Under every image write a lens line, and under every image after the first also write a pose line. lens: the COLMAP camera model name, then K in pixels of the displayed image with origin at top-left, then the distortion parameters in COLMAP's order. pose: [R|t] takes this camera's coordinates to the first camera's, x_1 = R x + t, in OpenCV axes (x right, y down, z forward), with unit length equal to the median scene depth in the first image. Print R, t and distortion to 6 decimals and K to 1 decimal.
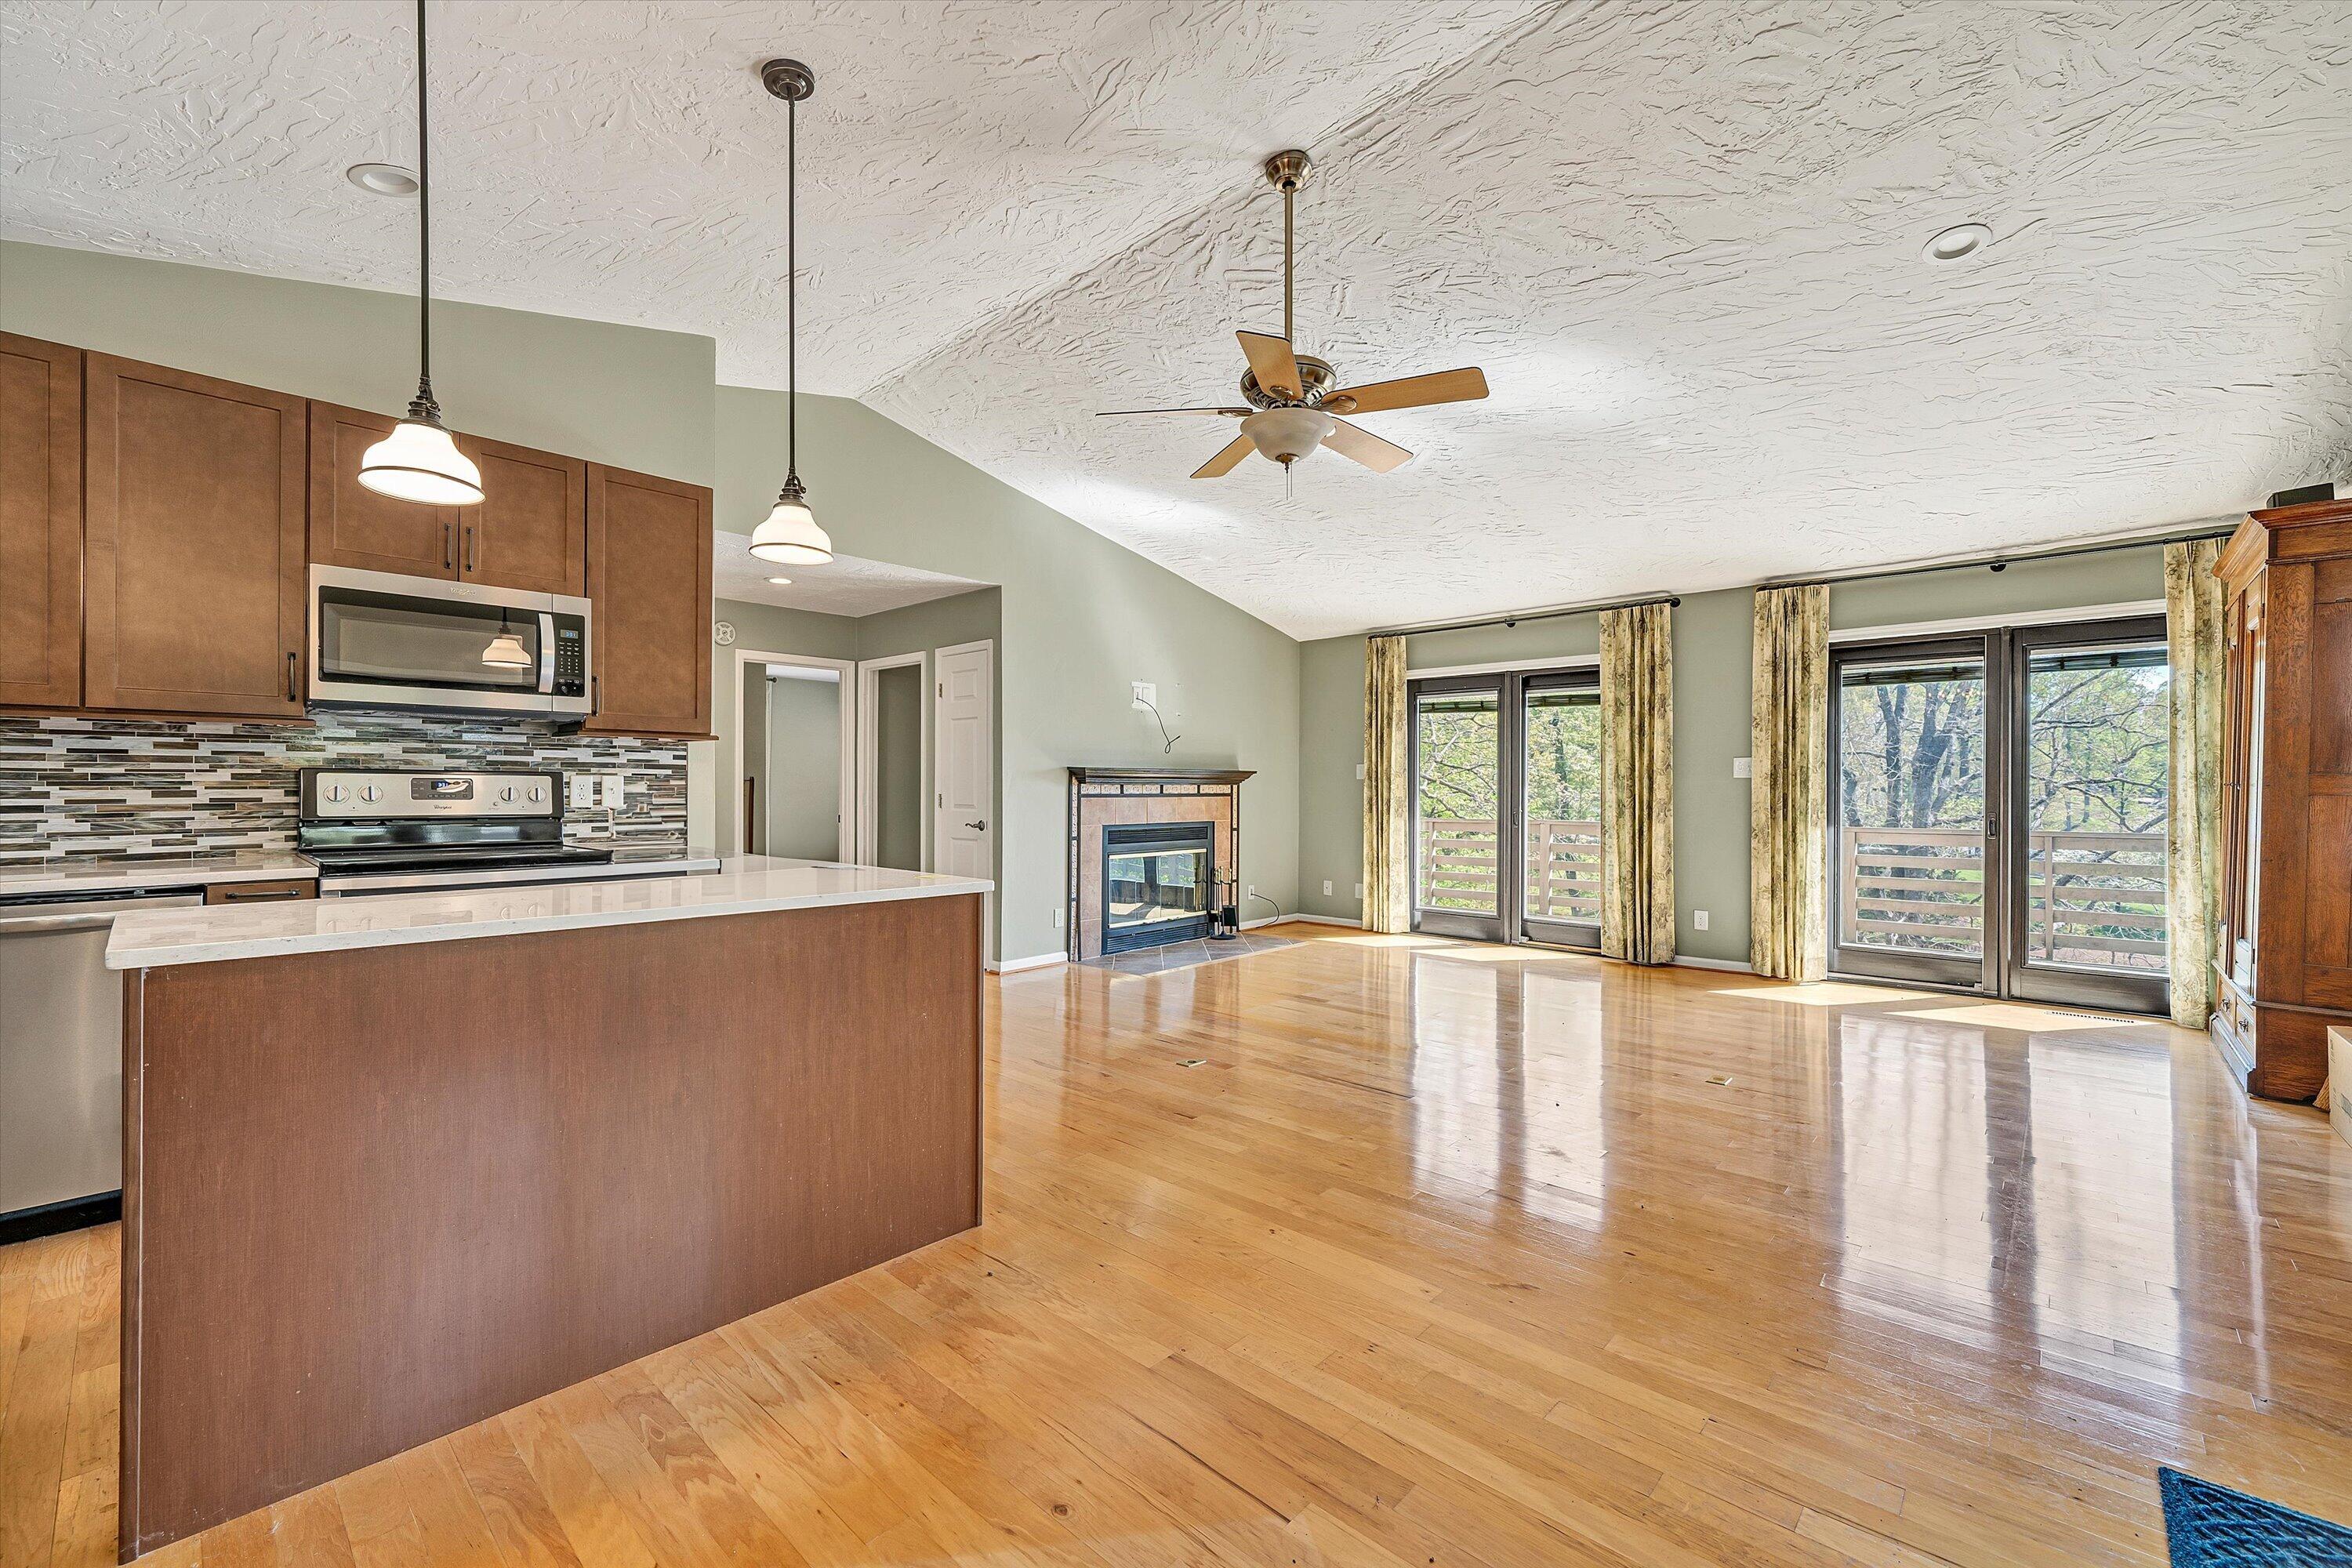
lens RADIAL K [[963.6, 0, 1176.0], [0, 963.6, 784.0], [0, 0, 1]] dist [-0.001129, -0.000265]
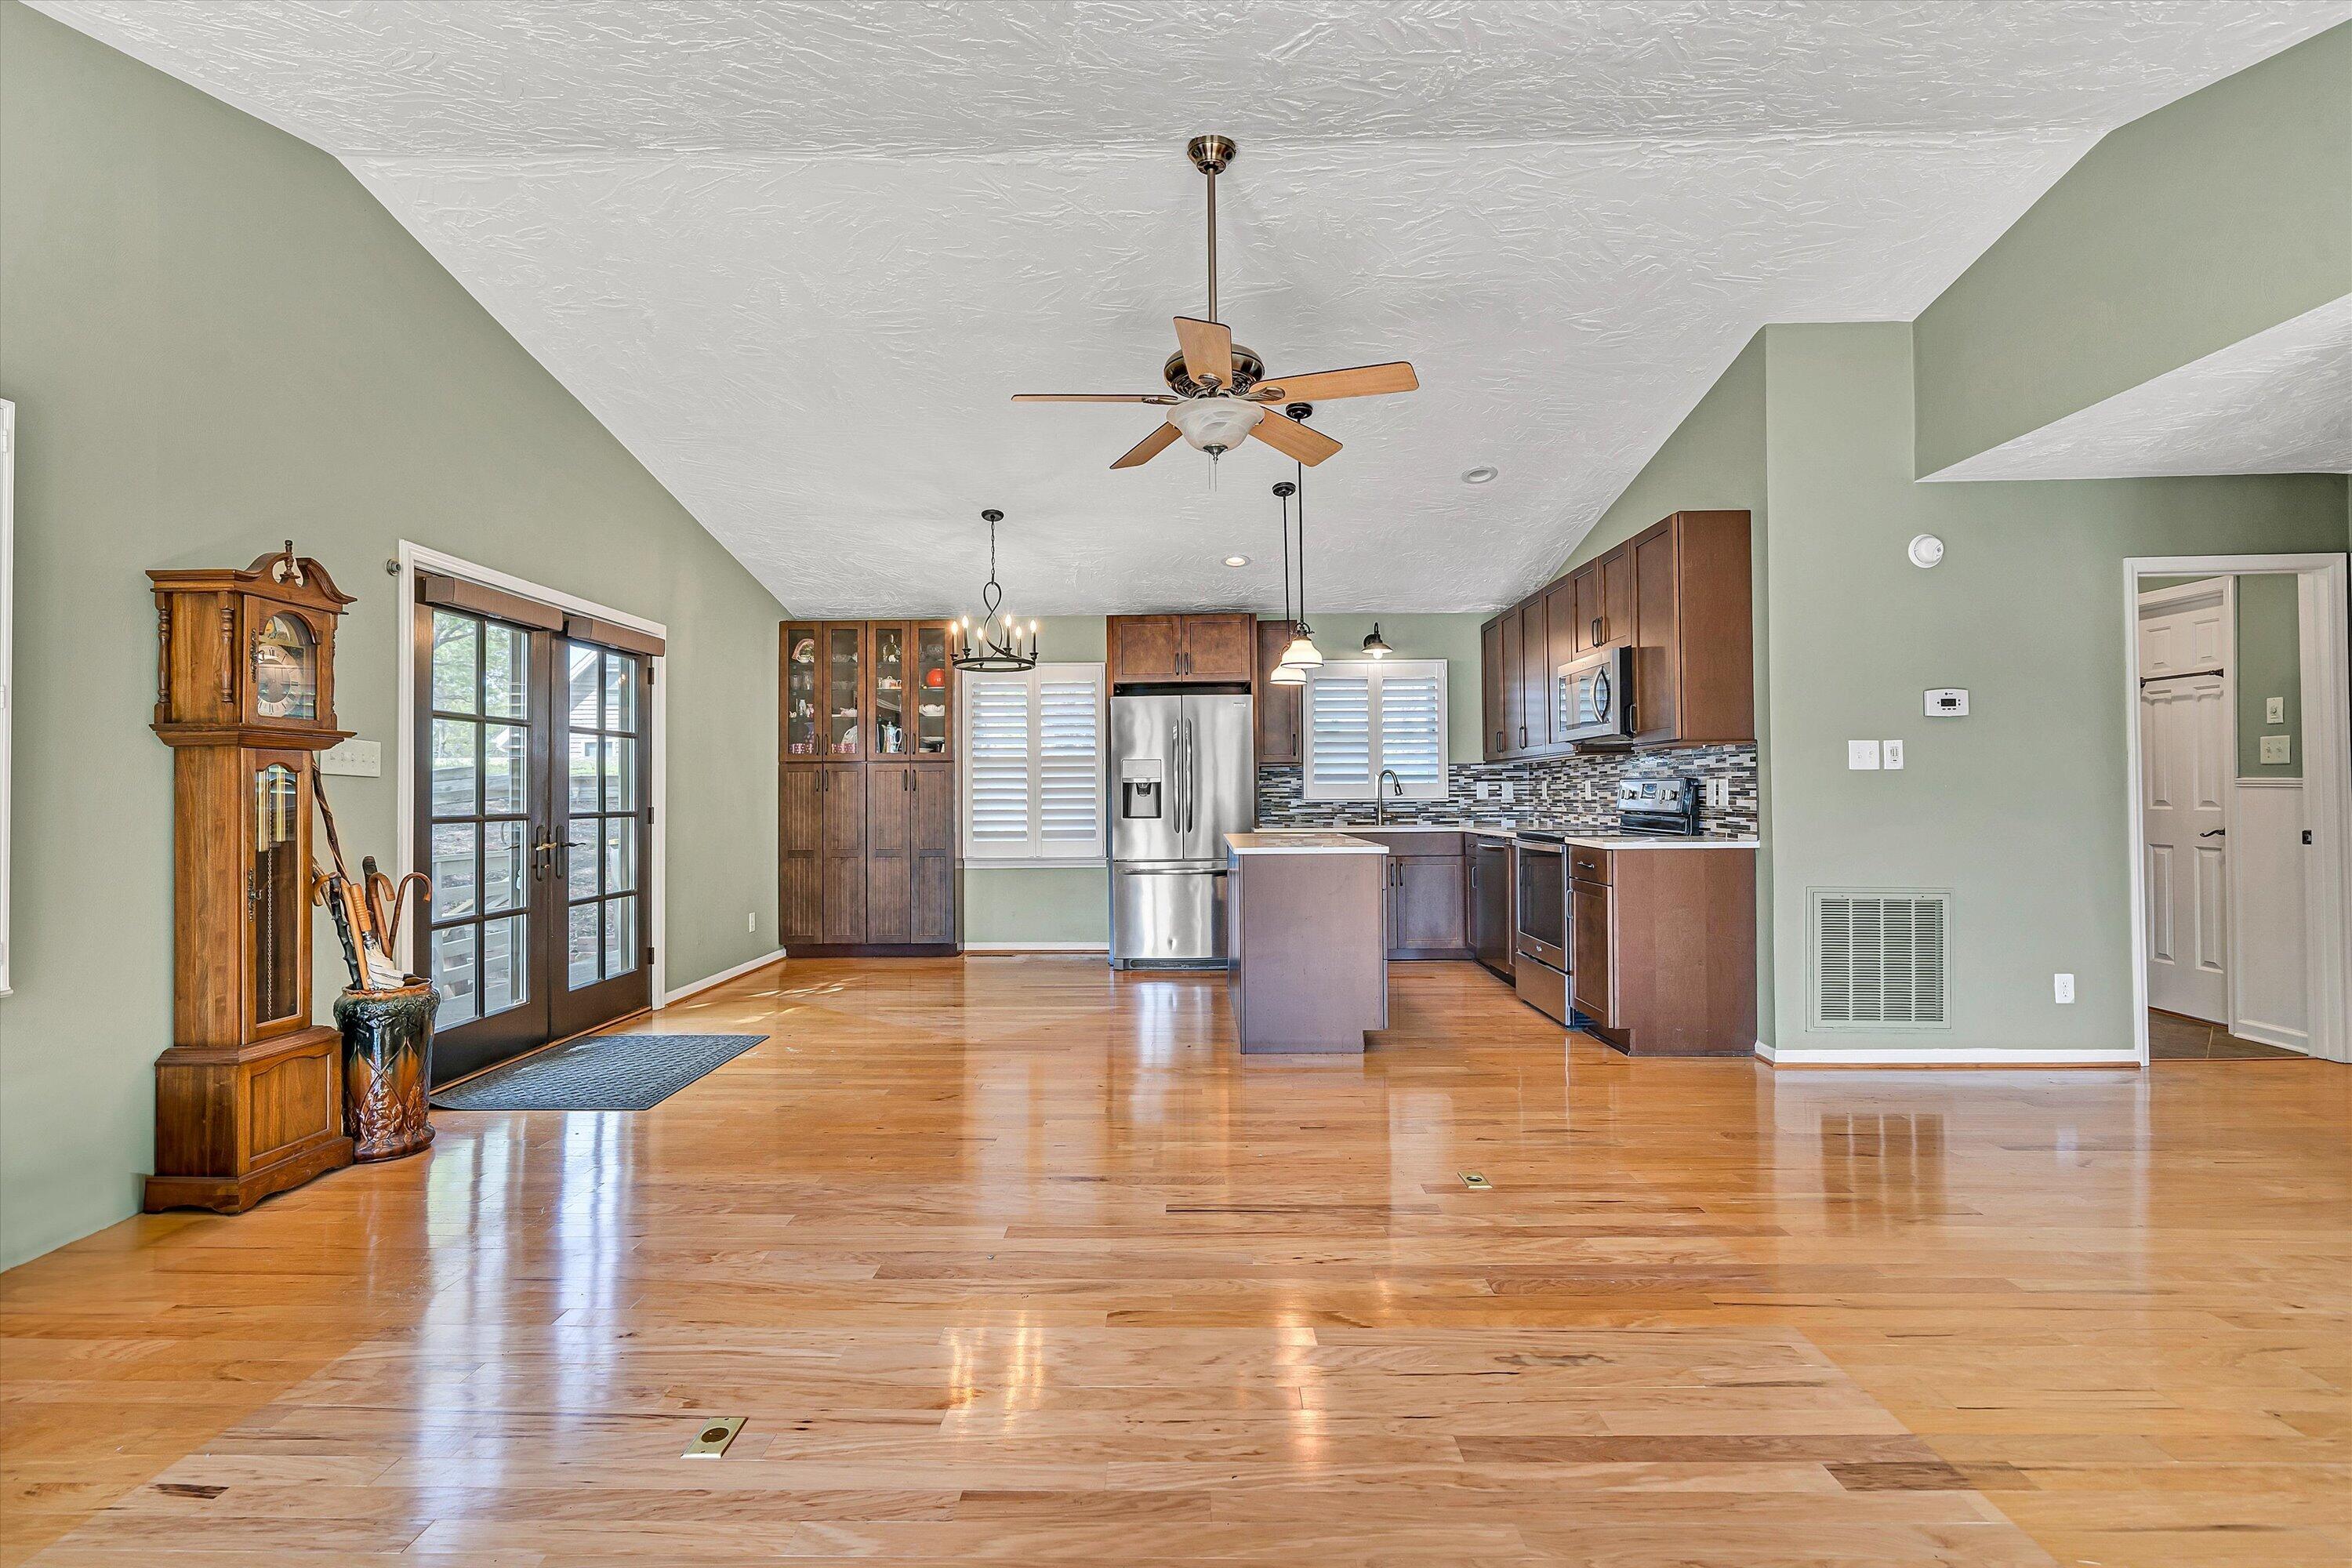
lens RADIAL K [[1065.8, 0, 1176.0], [0, 1065.8, 784.0], [0, 0, 1]] dist [-0.000815, -0.000101]
pose [[-0.741842, -0.004394, -0.670561, 0.481843], [0.007487, 0.999862, -0.014835, 0.007464], [0.670533, -0.016026, -0.741706, 0.989837]]
